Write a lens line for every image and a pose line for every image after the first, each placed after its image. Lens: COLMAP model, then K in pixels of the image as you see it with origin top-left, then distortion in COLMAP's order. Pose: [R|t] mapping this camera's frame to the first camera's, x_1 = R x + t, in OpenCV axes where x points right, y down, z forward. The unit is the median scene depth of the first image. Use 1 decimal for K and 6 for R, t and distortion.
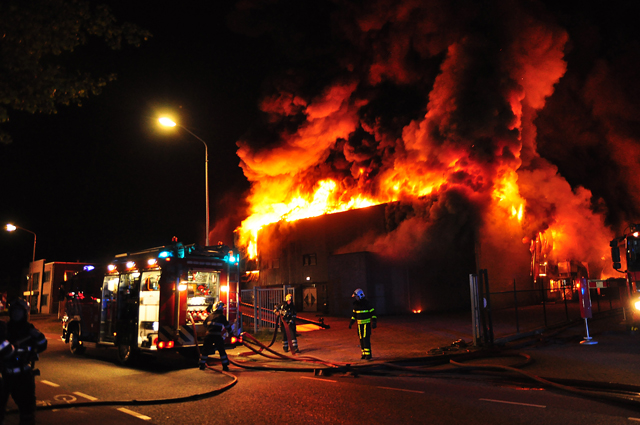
lens RADIAL K [[463.0, 0, 325.5], [0, 463.0, 213.8], [0, 0, 1]] dist [-0.135876, 0.126597]
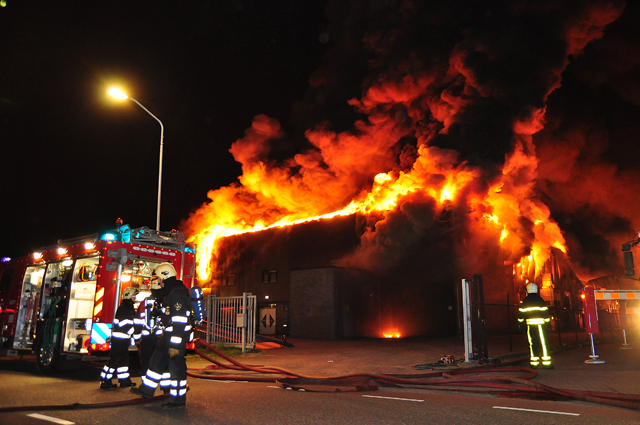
lens RADIAL K [[503.4, 0, 325.4], [0, 503.4, 213.8], [0, 0, 1]] dist [-0.117974, 0.152738]
pose [[0.995968, 0.045808, 0.077137, -0.026654], [-0.042444, 0.998098, -0.044707, 0.066787], [-0.079039, 0.041253, 0.996018, 0.070402]]
